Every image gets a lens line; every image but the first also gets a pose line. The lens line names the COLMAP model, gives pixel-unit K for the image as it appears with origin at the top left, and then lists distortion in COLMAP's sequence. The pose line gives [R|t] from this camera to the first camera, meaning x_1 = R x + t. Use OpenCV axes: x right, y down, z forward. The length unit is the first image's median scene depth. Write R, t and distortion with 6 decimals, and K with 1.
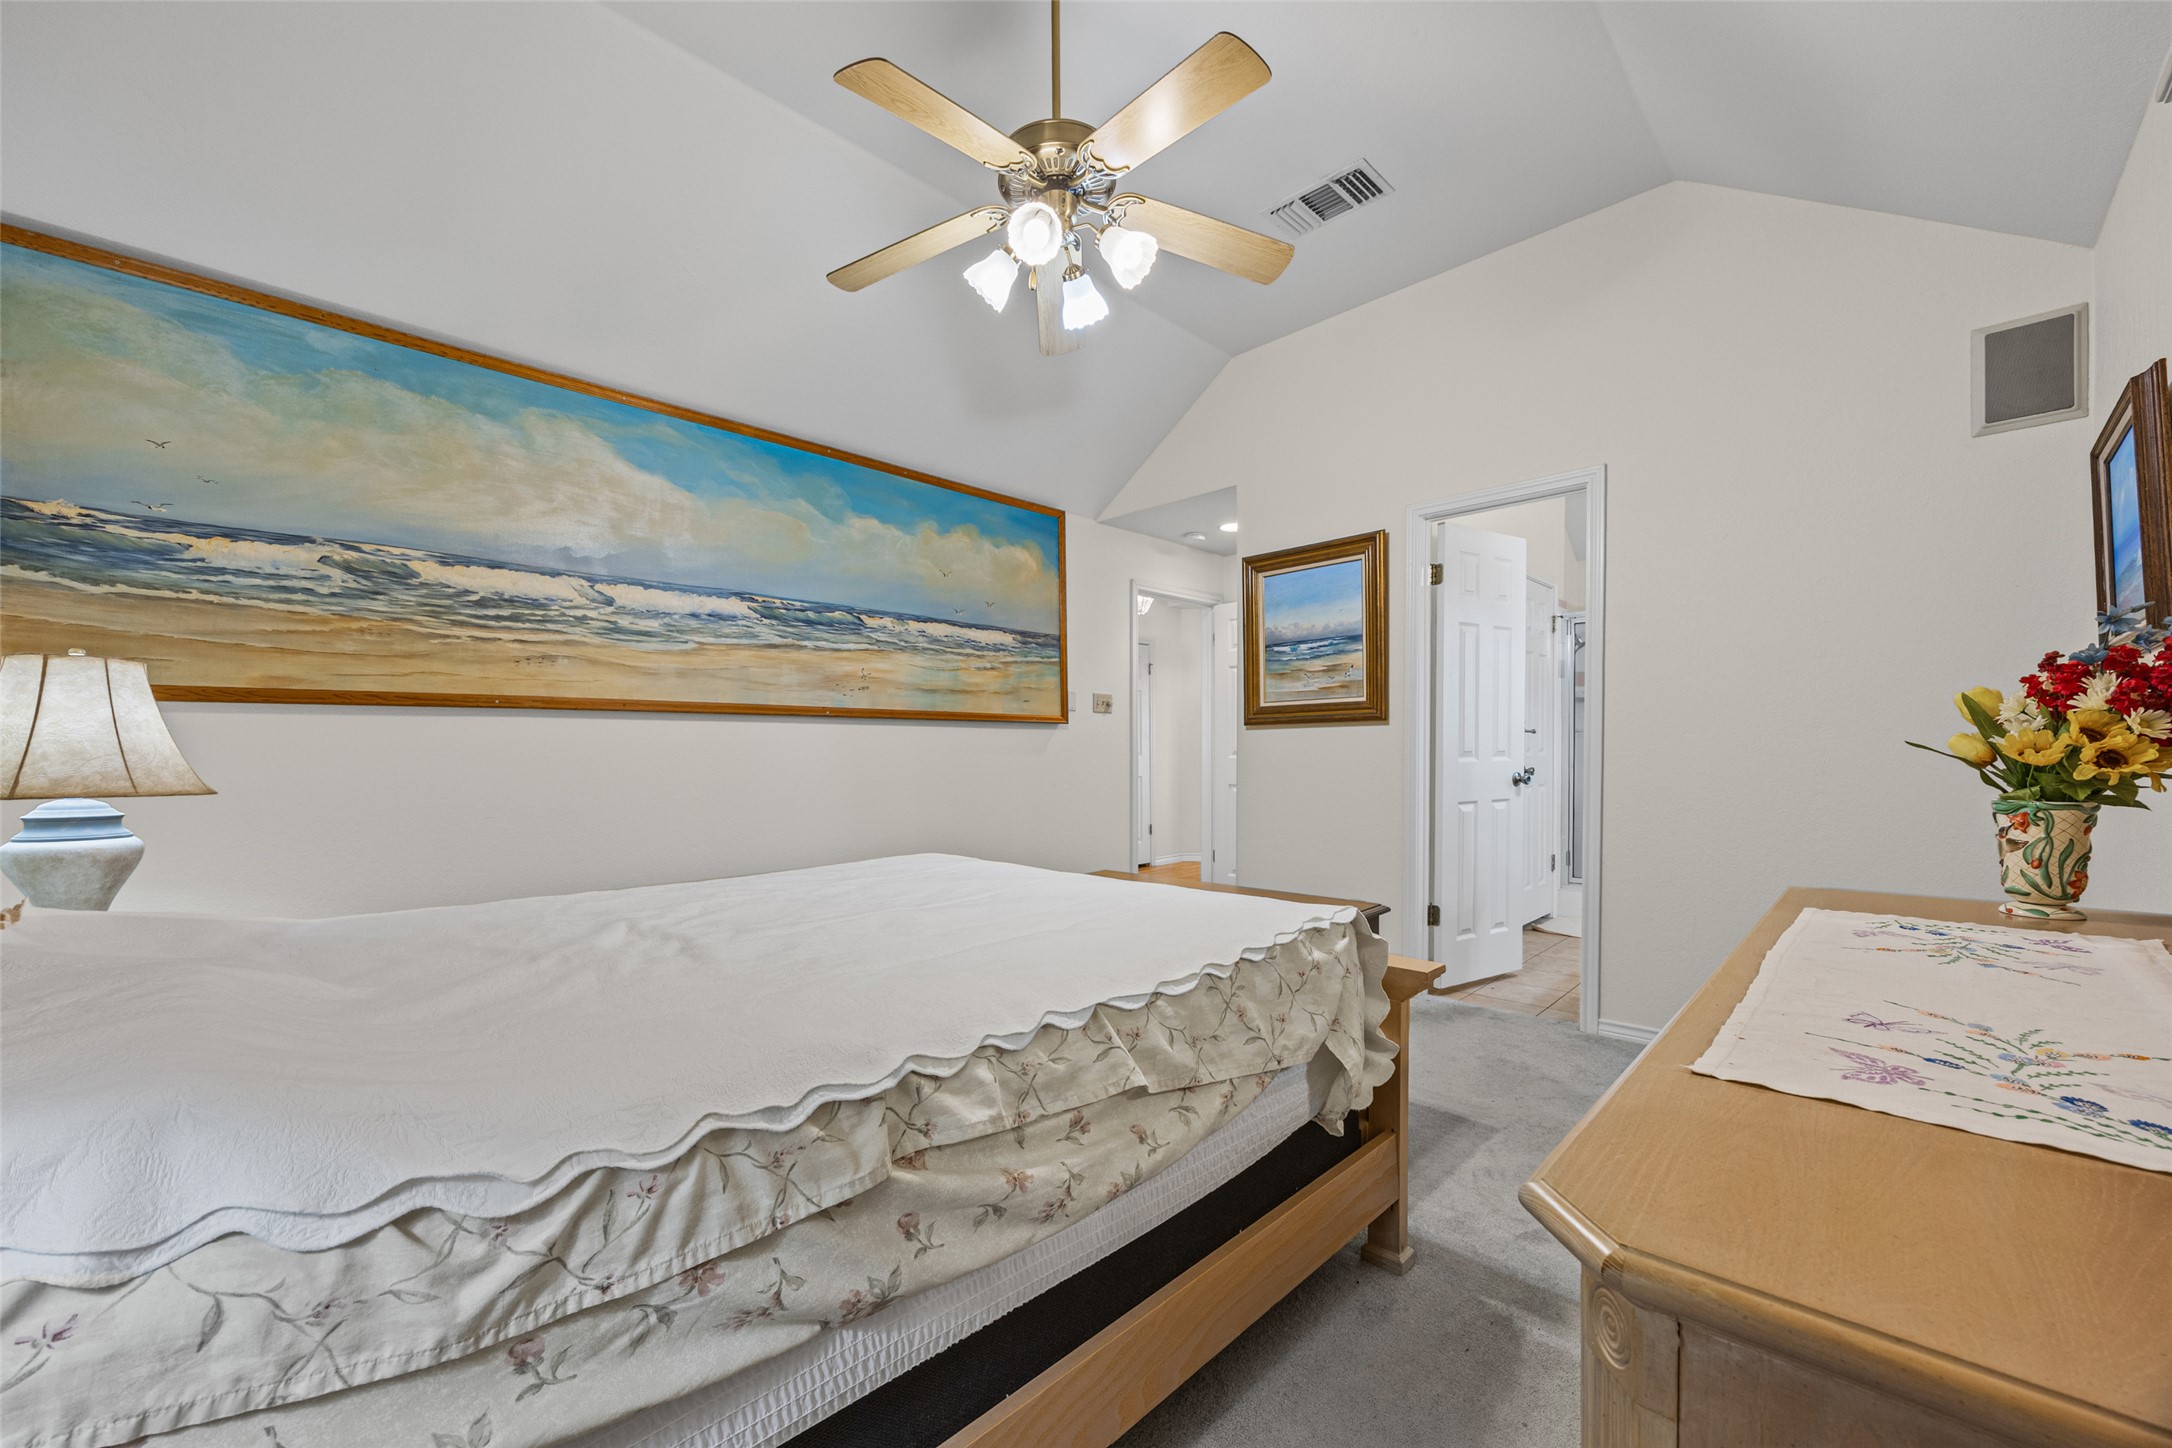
lens RADIAL K [[844.9, 0, 1085.1], [0, 844.9, 742.6], [0, 0, 1]] dist [-0.000171, -0.000227]
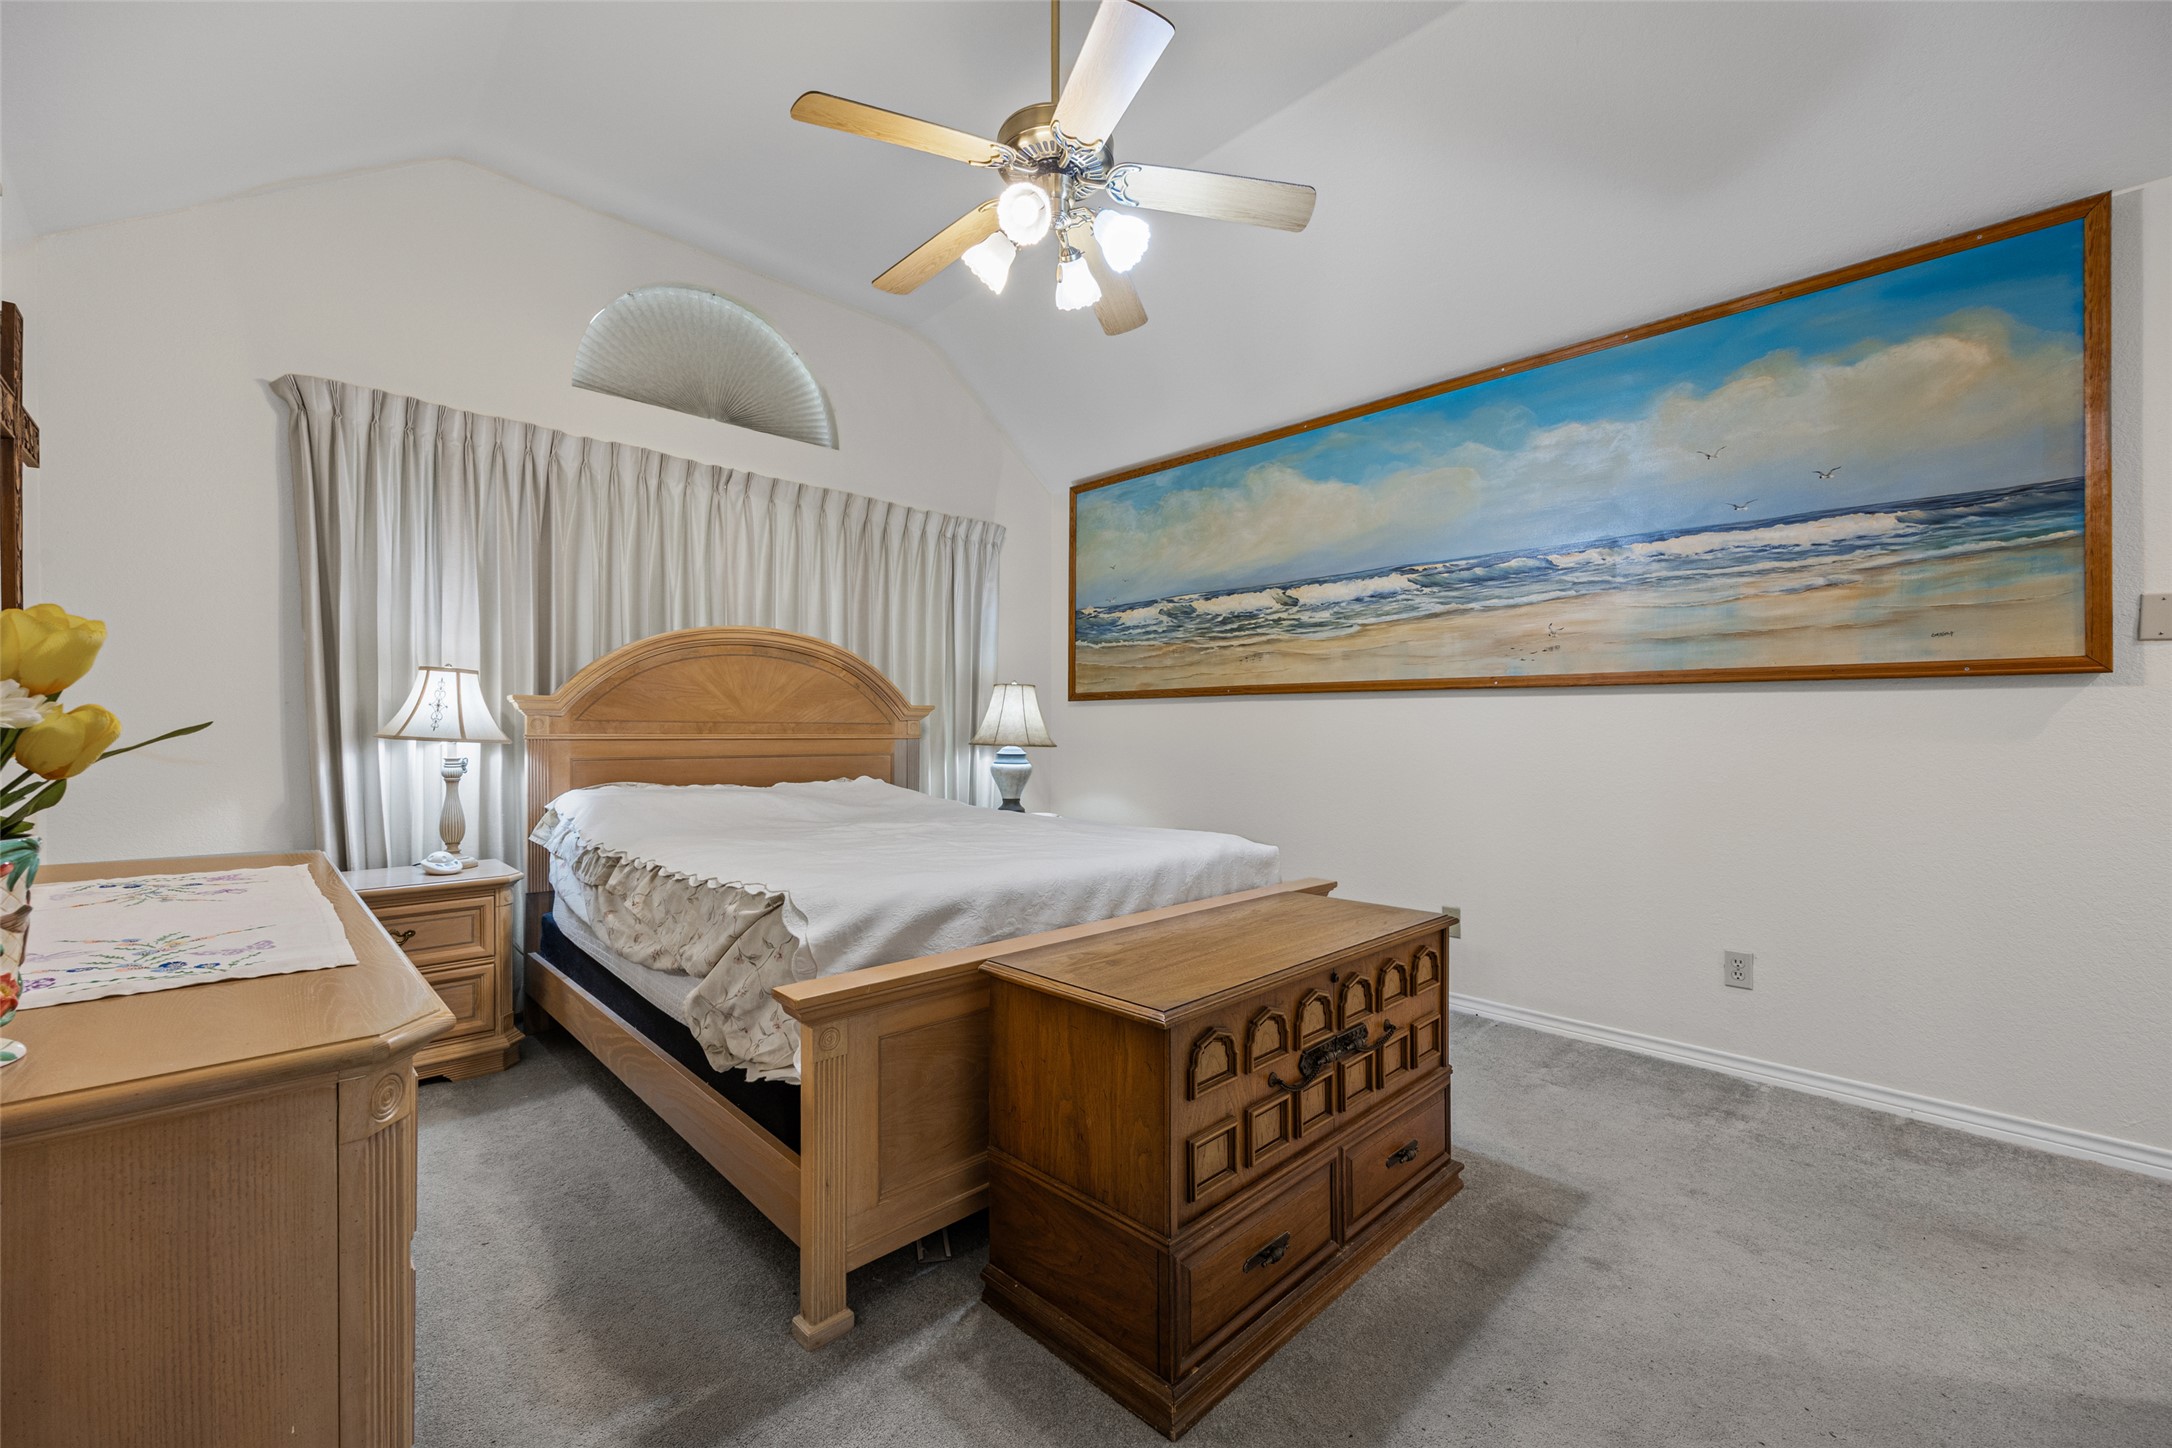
lens RADIAL K [[844.9, 0, 1084.9], [0, 844.9, 731.3], [0, 0, 1]] dist [-0.000171, -0.000227]
pose [[-0.000987, 0.013154, -0.999913, 0.575256], [0.007932, 0.999882, 0.013145, -0.001716], [0.999968, -0.007918, -0.001091, 0.628439]]
